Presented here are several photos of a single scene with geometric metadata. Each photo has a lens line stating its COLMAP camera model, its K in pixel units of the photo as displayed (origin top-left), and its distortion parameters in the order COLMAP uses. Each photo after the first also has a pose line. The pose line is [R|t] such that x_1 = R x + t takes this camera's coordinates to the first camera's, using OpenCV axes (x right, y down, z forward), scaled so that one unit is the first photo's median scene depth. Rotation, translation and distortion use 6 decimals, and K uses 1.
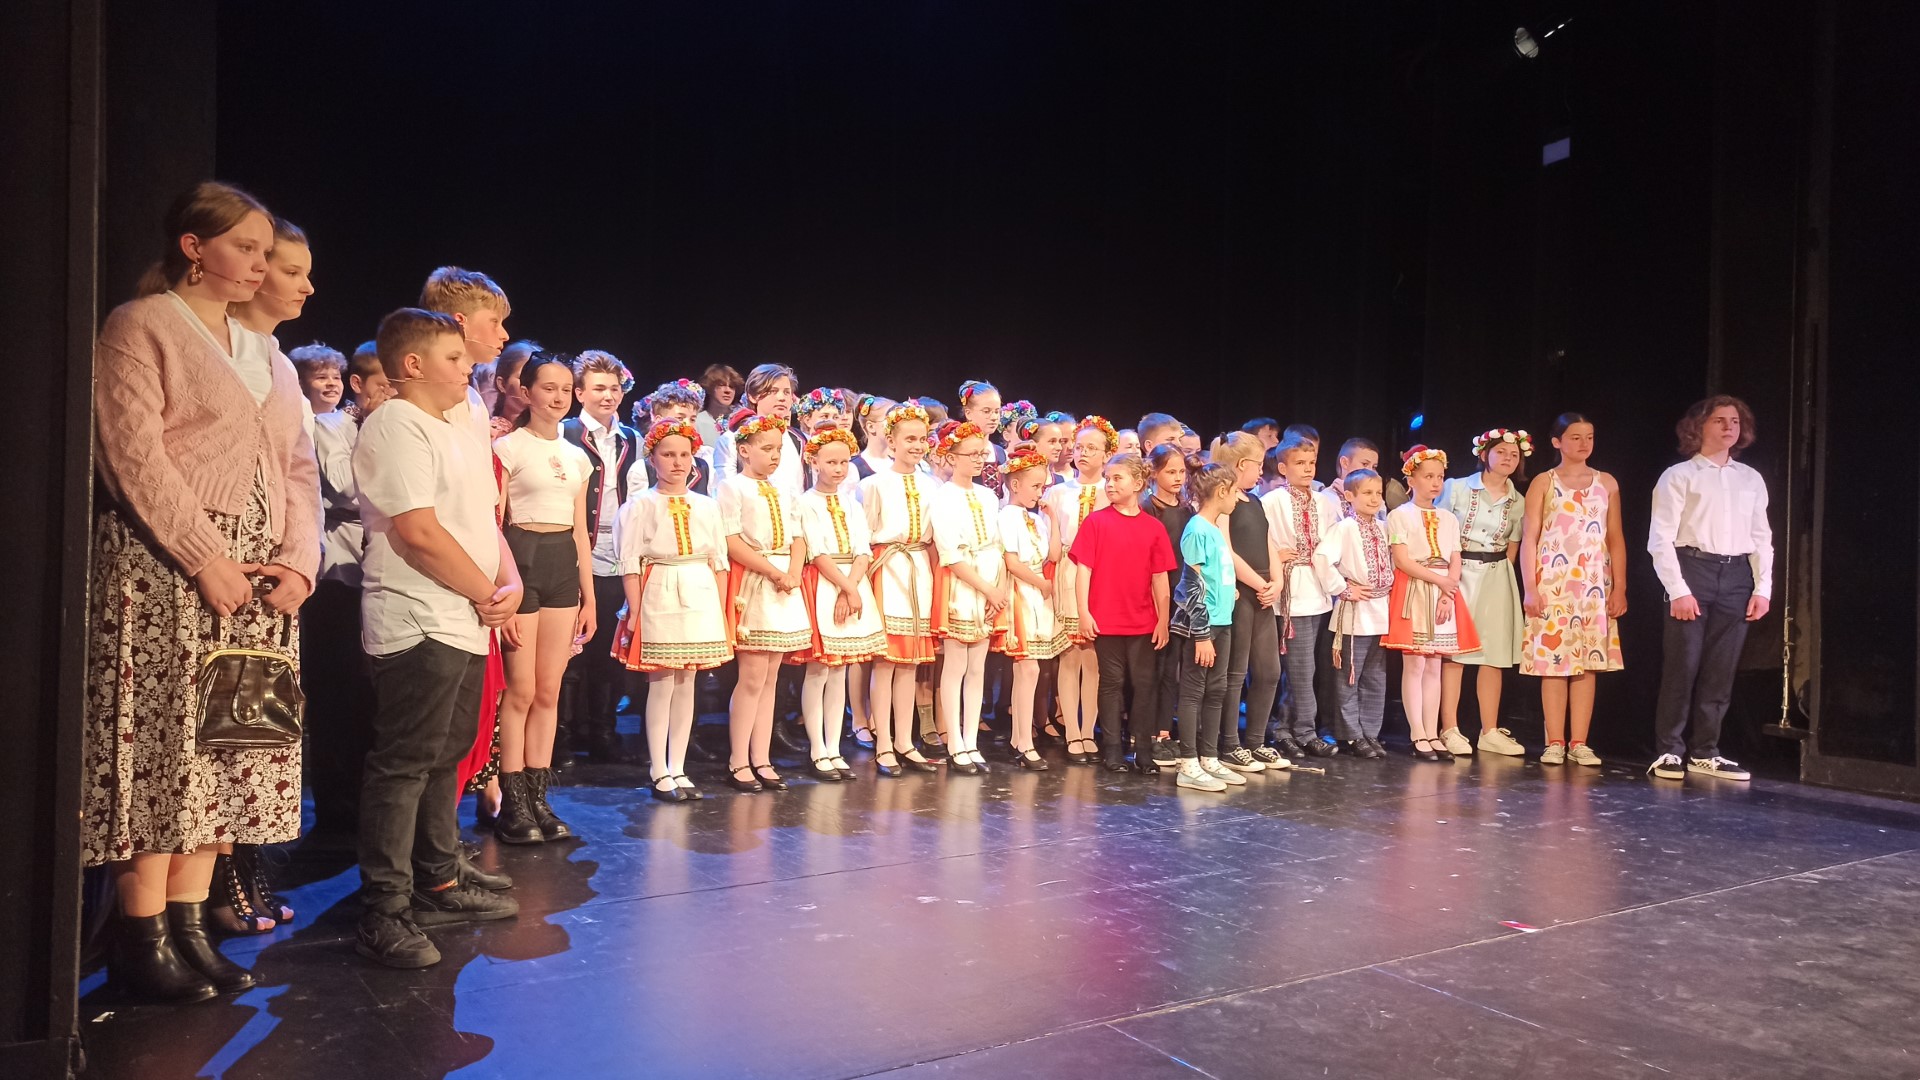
lens RADIAL K [[1408.7, 0, 965.6], [0, 1408.7, 541.4], [0, 0, 1]] dist [0.030763, -0.014675]
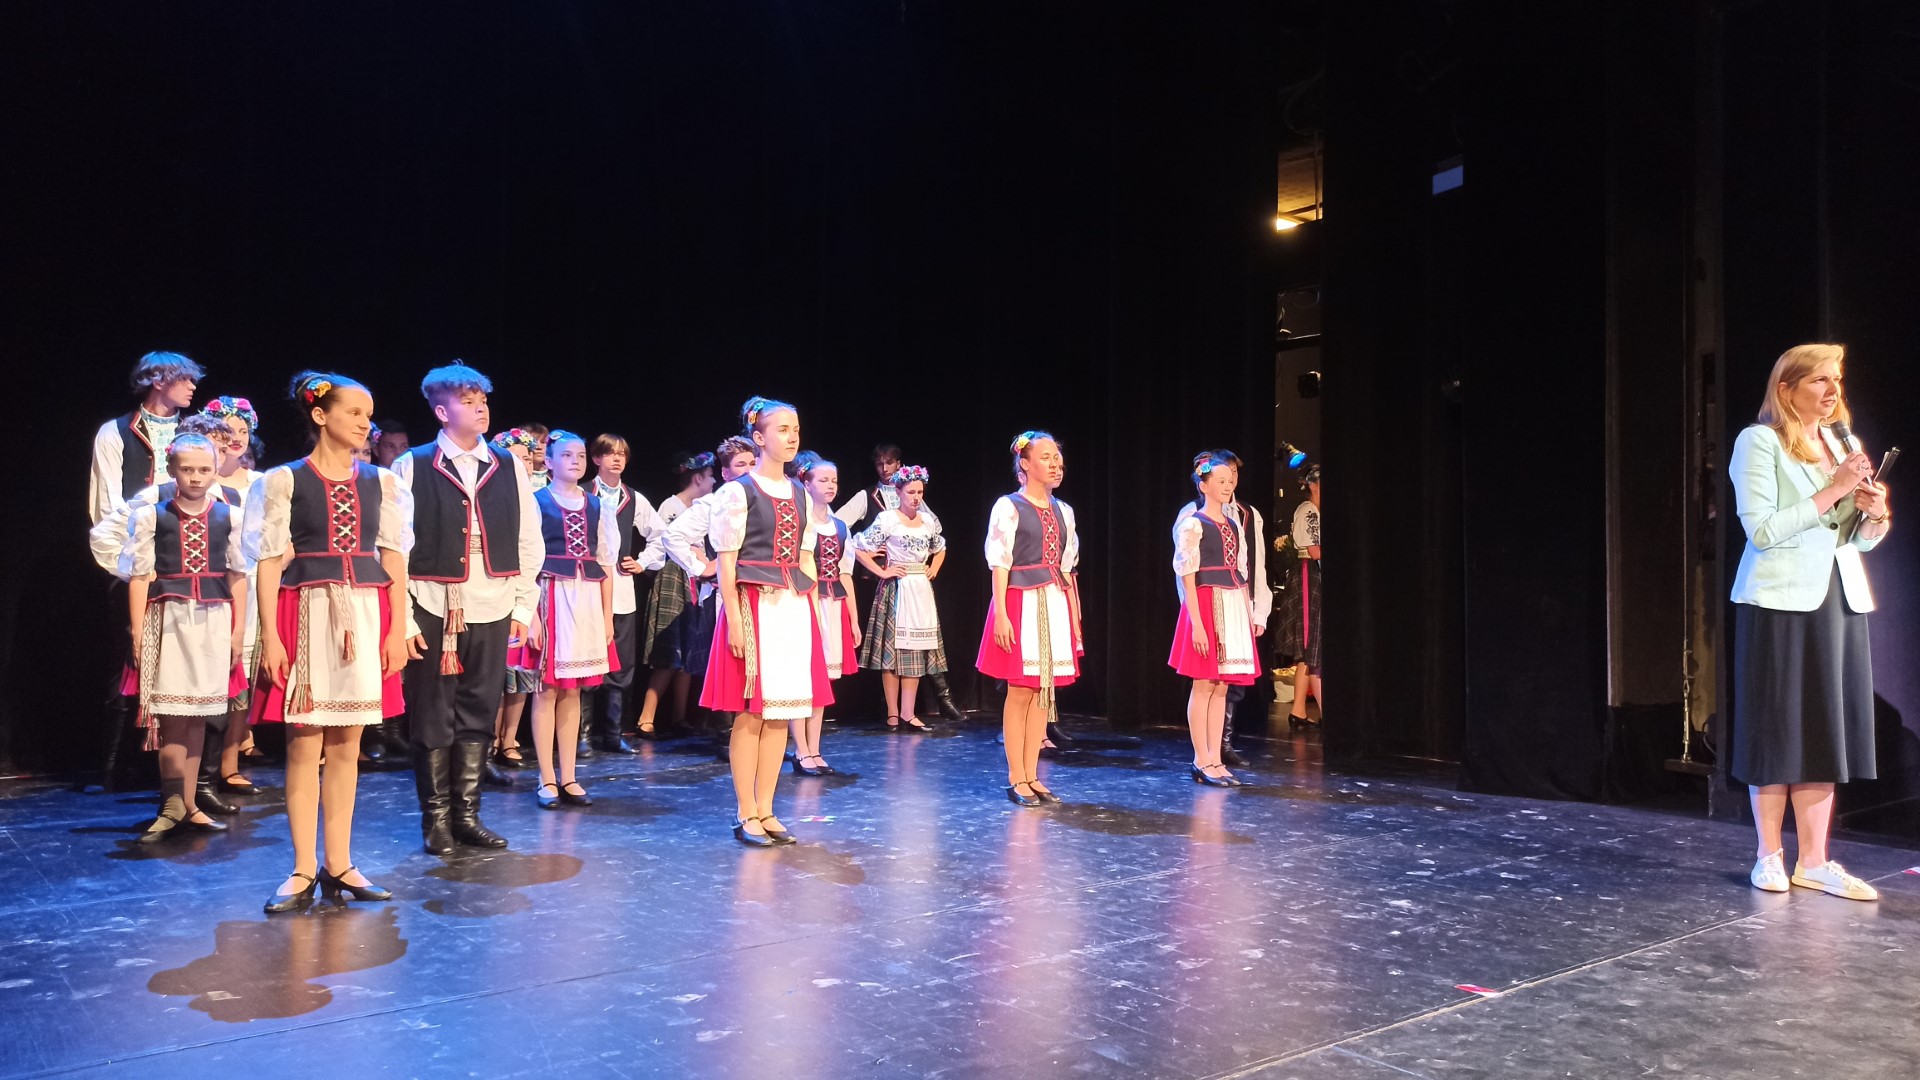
lens RADIAL K [[1408.7, 0, 965.6], [0, 1408.7, 541.4], [0, 0, 1]] dist [0.030763, -0.014675]
pose [[0.995462, -0.005932, 0.094971, -0.022762], [0.009063, 0.999428, -0.032572, 0.009627], [-0.094723, 0.033285, 0.994947, 0.114000]]
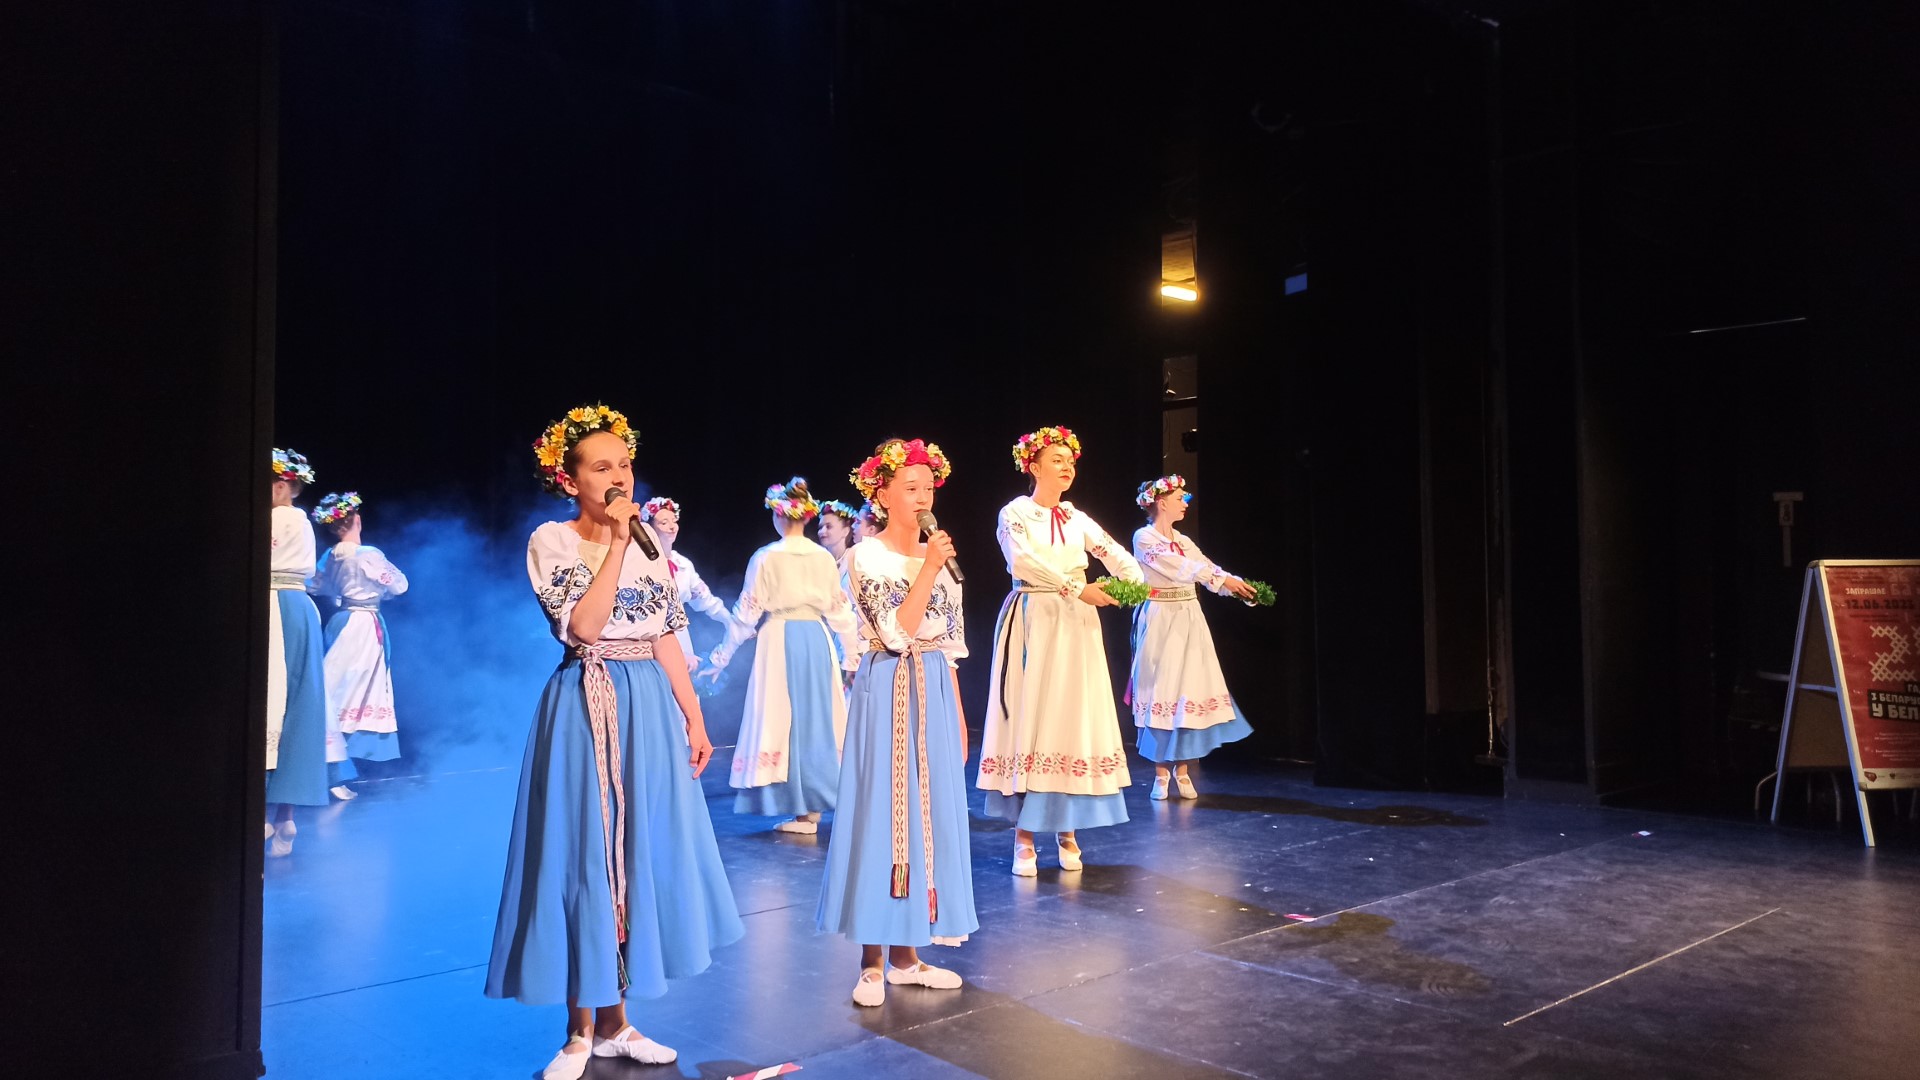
lens RADIAL K [[1408.7, 0, 965.6], [0, 1408.7, 541.4], [0, 0, 1]] dist [0.030763, -0.014675]
pose [[0.986422, -0.019257, 0.163099, -0.112795], [0.026914, 0.998630, -0.044868, -0.021172], [-0.162011, 0.048648, 0.985589, -0.237138]]
